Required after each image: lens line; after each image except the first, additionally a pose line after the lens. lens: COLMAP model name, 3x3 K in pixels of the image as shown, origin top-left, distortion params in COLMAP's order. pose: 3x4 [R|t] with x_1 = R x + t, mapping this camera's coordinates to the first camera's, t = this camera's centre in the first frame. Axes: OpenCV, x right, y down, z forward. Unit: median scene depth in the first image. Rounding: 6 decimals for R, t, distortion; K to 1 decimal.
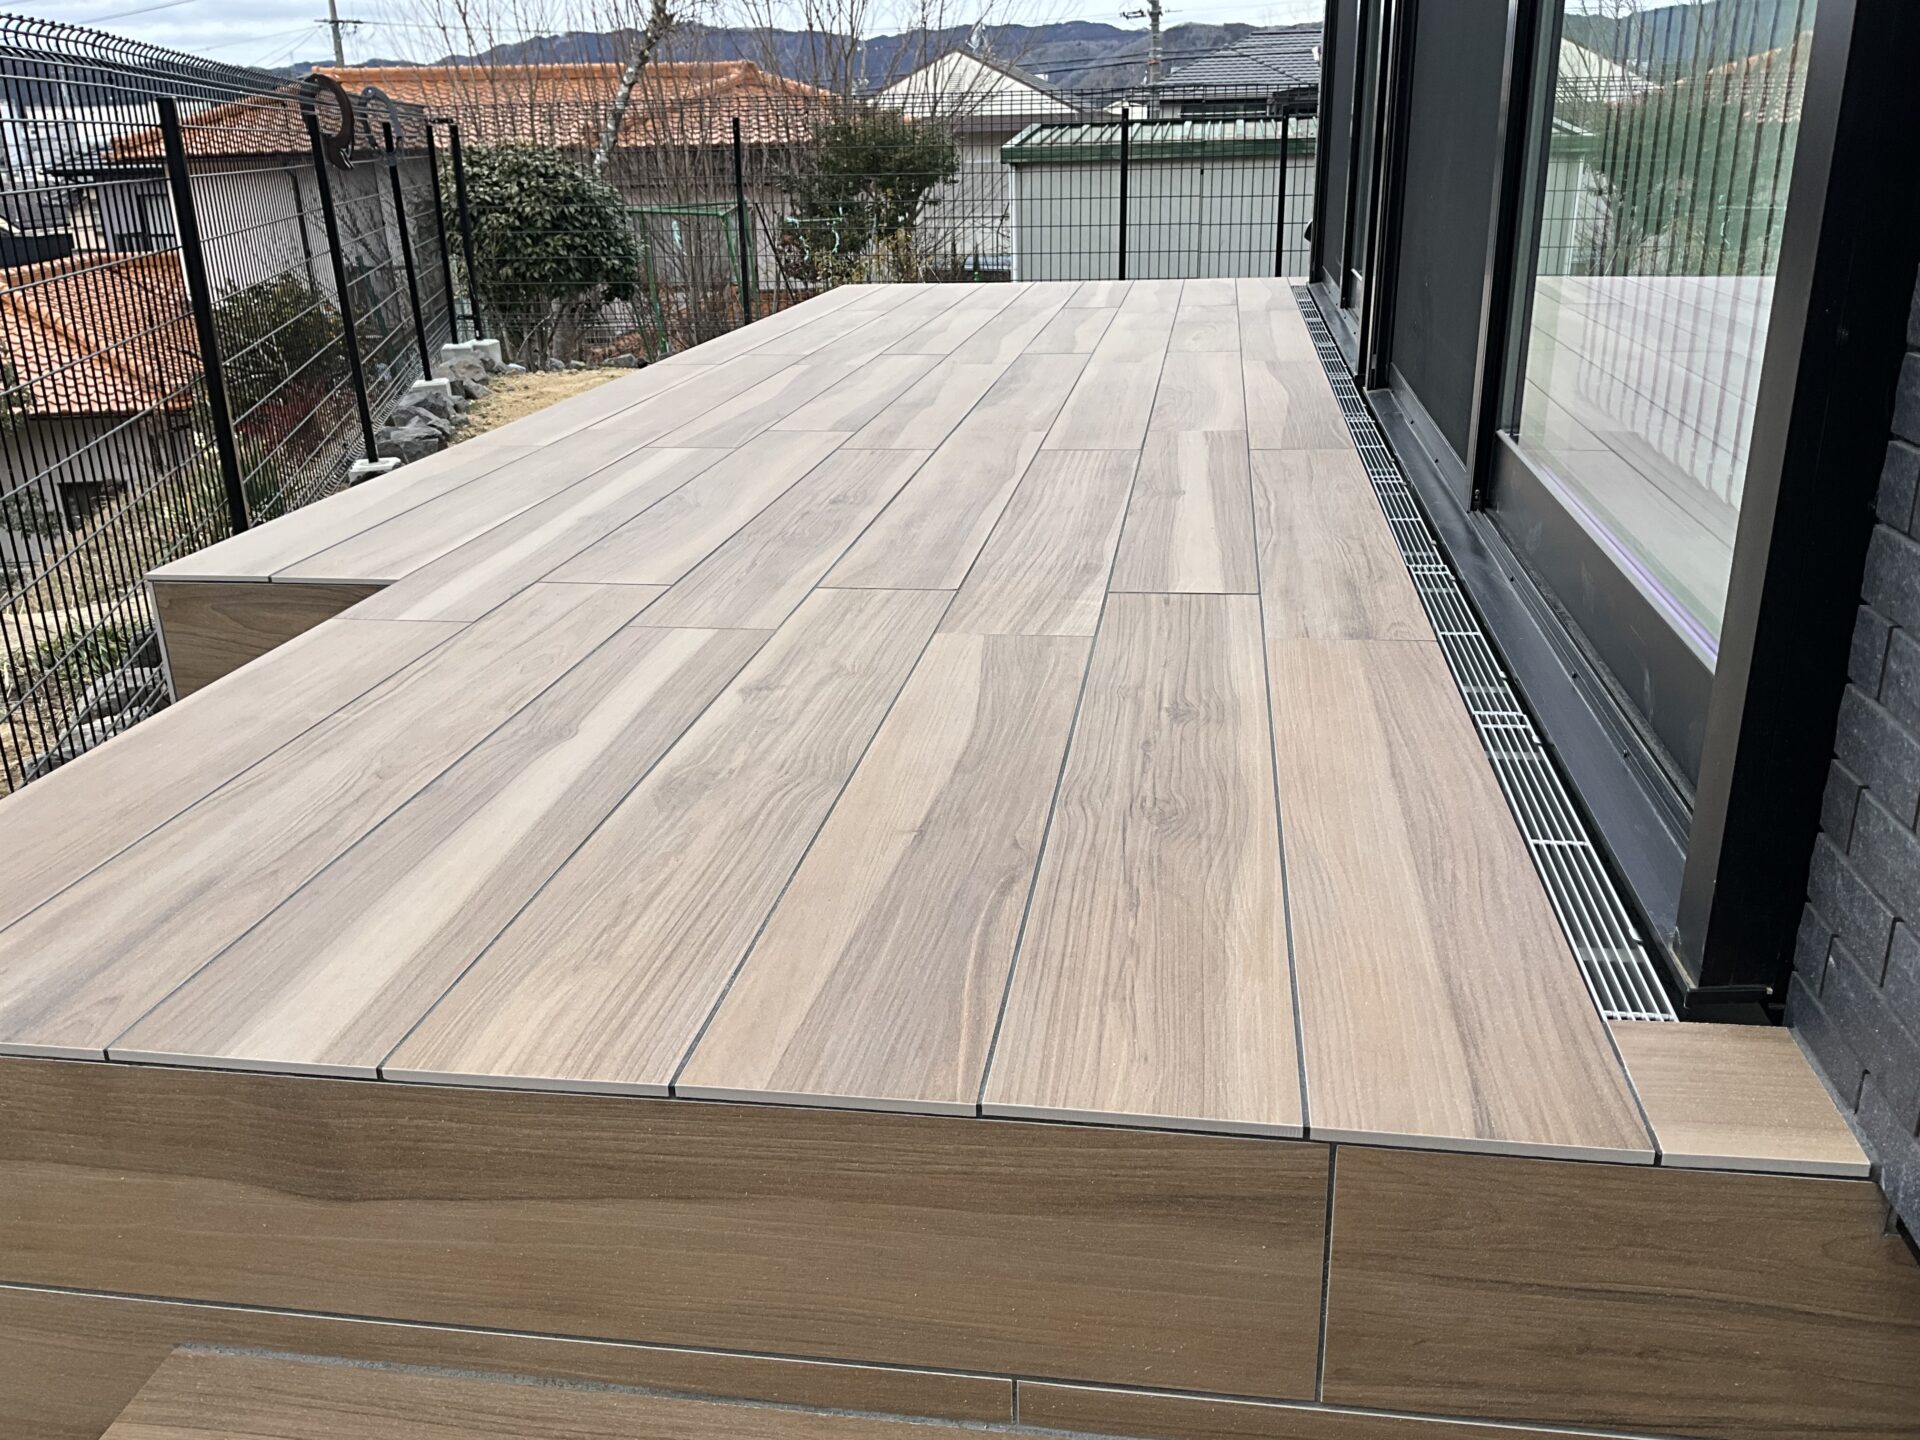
lens RADIAL K [[1570.4, 0, 952.8], [0, 1570.4, 716.4], [0, 0, 1]] dist [0.101009, -0.152774]
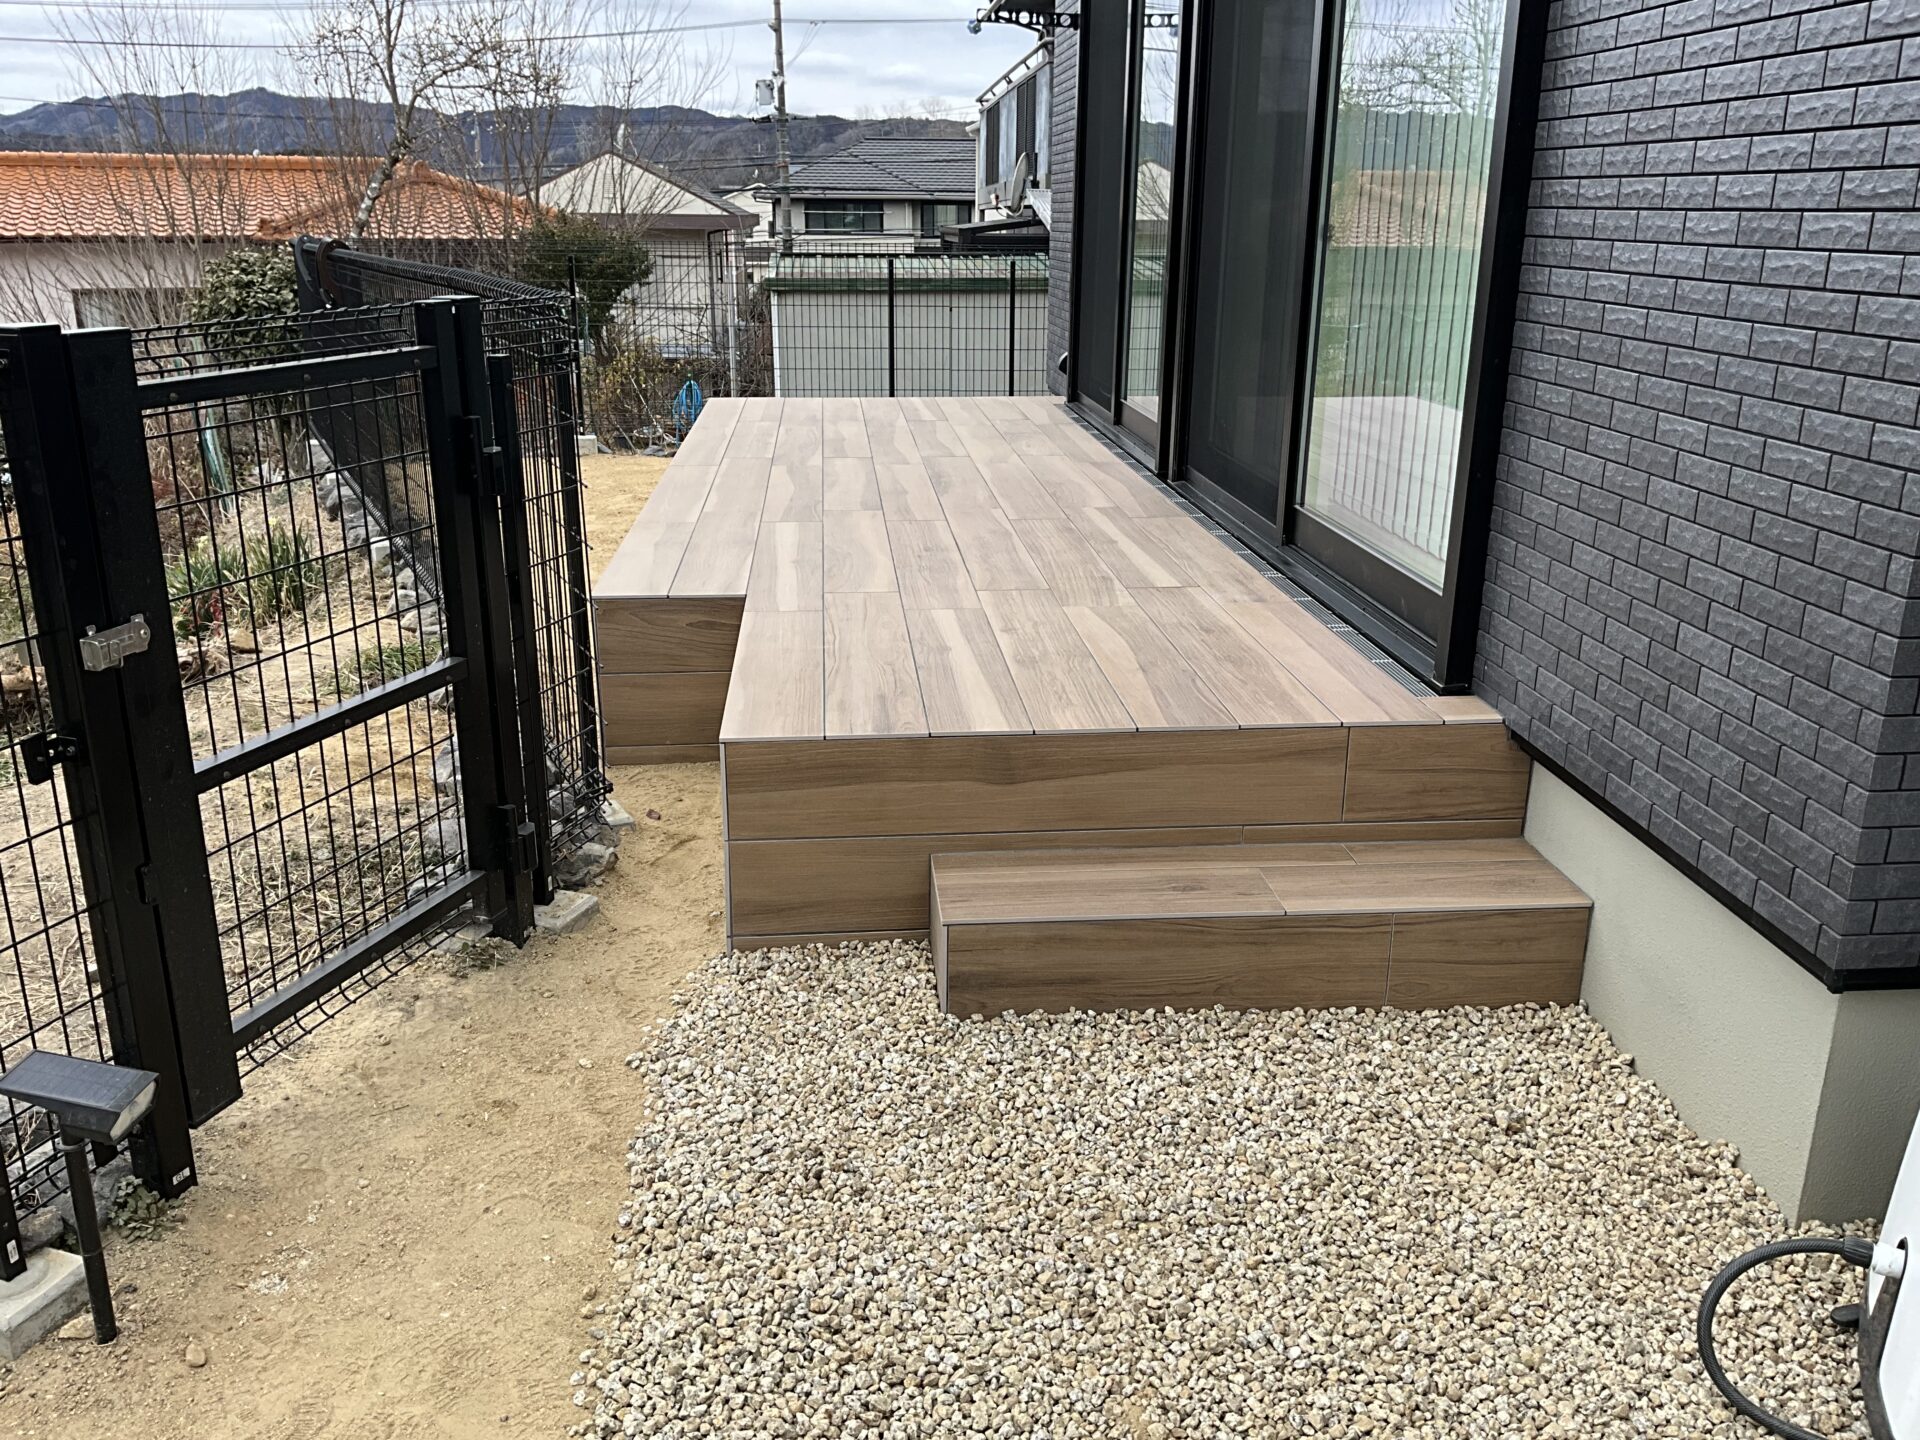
lens RADIAL K [[1570.4, 0, 952.8], [0, 1570.4, 716.4], [0, 0, 1]] dist [0.101009, -0.152774]
pose [[0.972068, -0.043906, 0.230557, -0.713080], [0.054932, 0.997622, -0.041619, 0.188555], [-0.228181, 0.053121, 0.972168, -1.071925]]
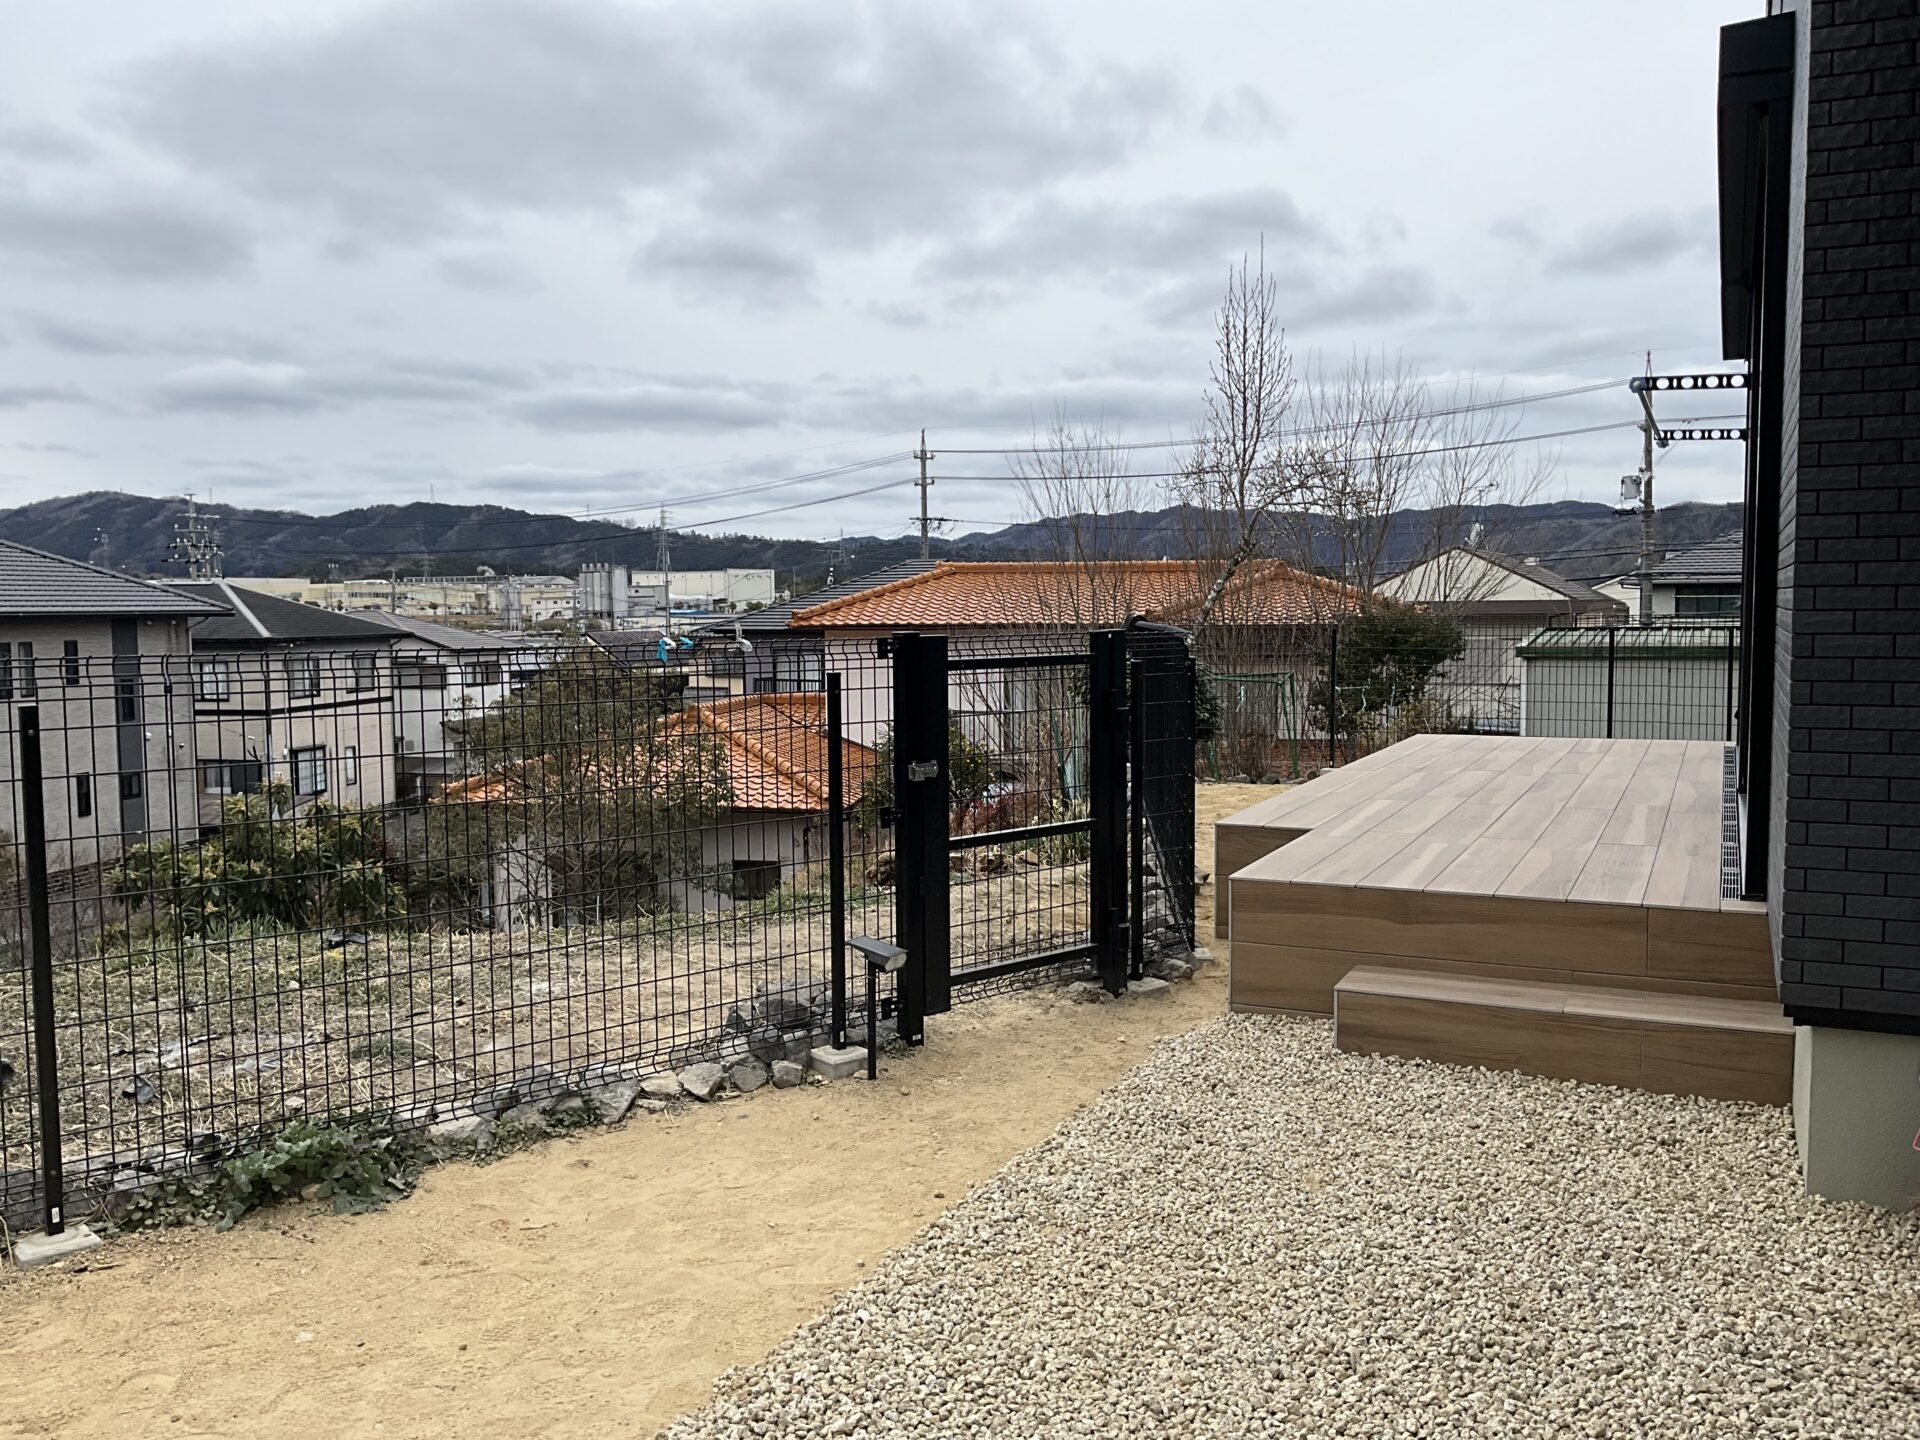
lens RADIAL K [[1570.7, 0, 960.0], [0, 1570.7, 720.0], [0, 0, 1]] dist [0.100679, -0.262844]
pose [[0.957782, 0.036942, -0.285113, -0.219320], [-0.113256, 0.959999, -0.256075, 0.654725], [0.264249, 0.277555, 0.923654, -2.251916]]
